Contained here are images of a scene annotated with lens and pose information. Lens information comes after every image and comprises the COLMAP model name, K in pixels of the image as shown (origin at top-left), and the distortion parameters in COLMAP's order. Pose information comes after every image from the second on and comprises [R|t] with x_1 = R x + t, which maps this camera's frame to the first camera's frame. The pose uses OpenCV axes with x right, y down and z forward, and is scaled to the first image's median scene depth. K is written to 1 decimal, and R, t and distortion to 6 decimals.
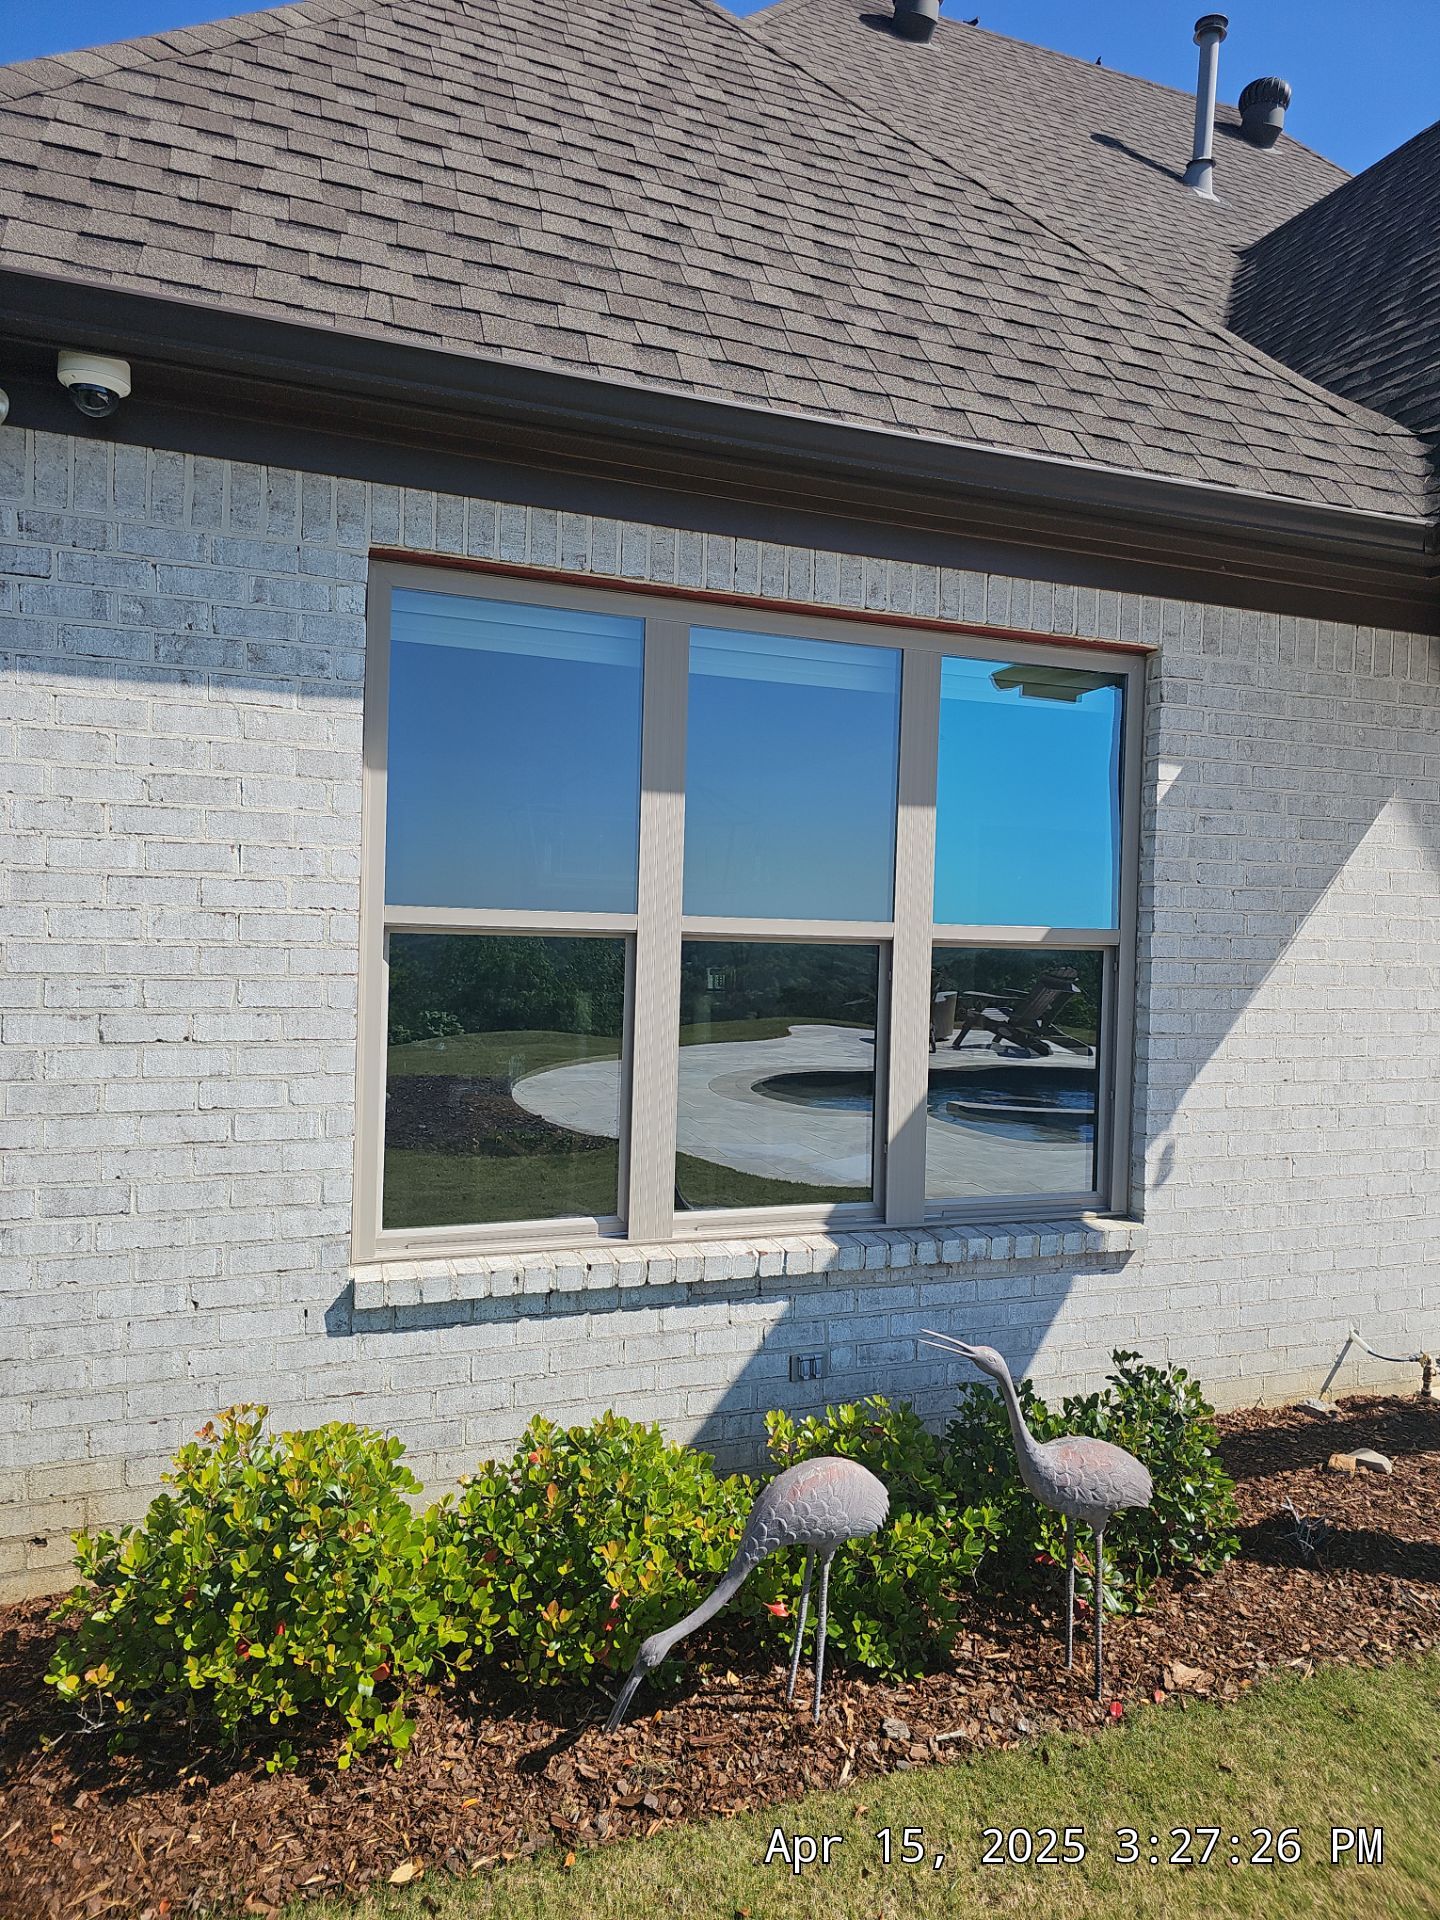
lens RADIAL K [[1296.6, 0, 709.9], [0, 1296.6, 956.4], [0, 0, 1]] dist [0.061526, -0.058073]
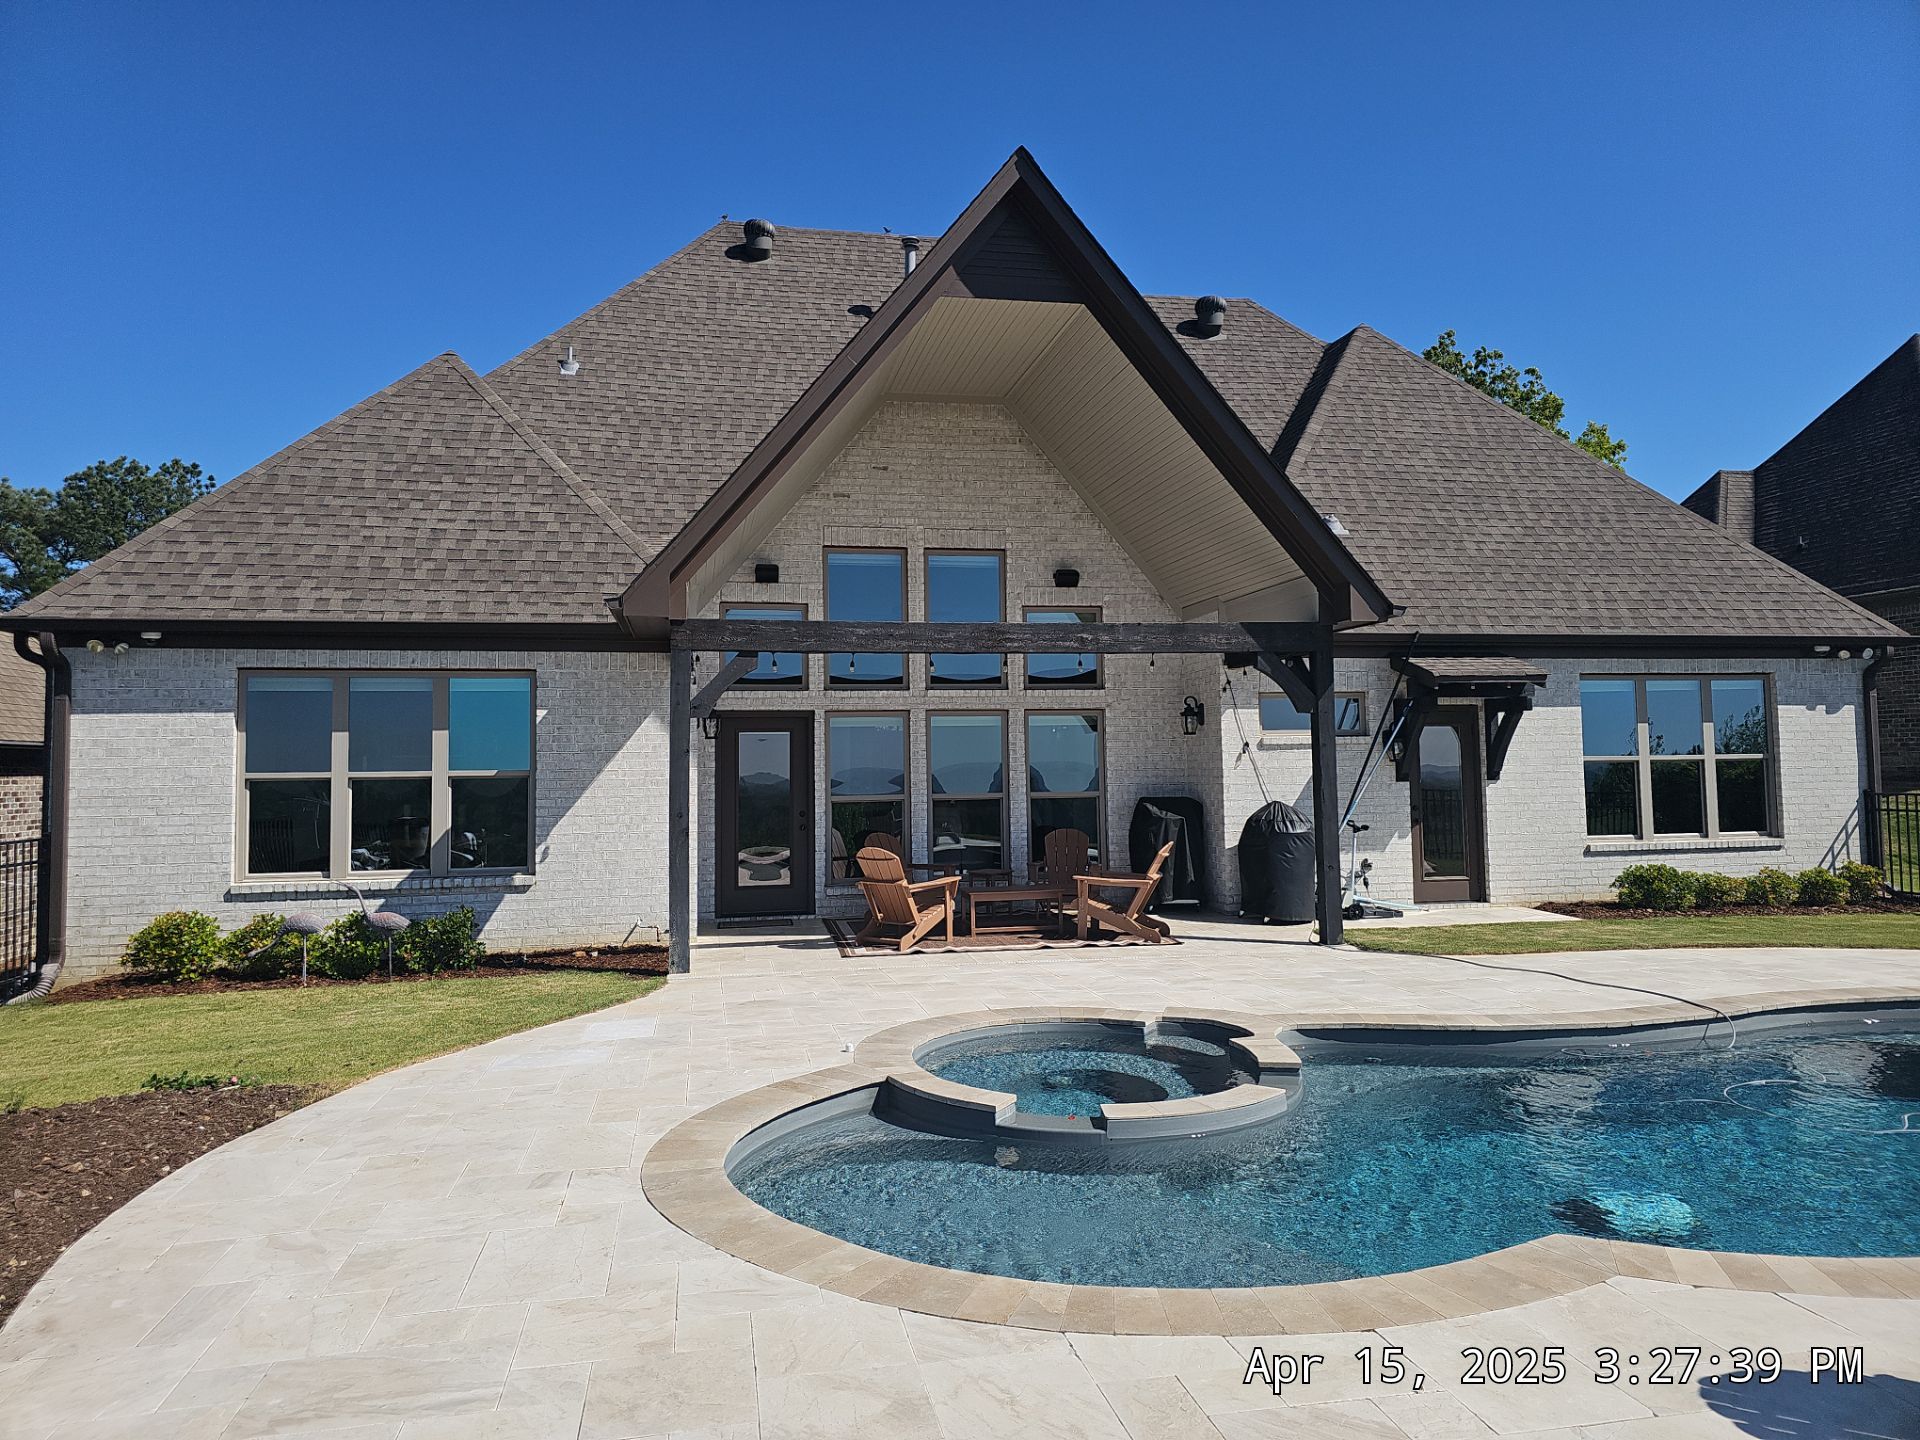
lens RADIAL K [[1296.6, 0, 960.0], [0, 1296.6, 720.0], [0, 0, 1]] dist [0.061526, -0.058073]
pose [[0.979338, -0.050942, -0.195708, 2.134739], [0.036784, 0.996481, -0.075311, 0.141168], [0.198856, 0.066556, 0.977766, -1.859427]]
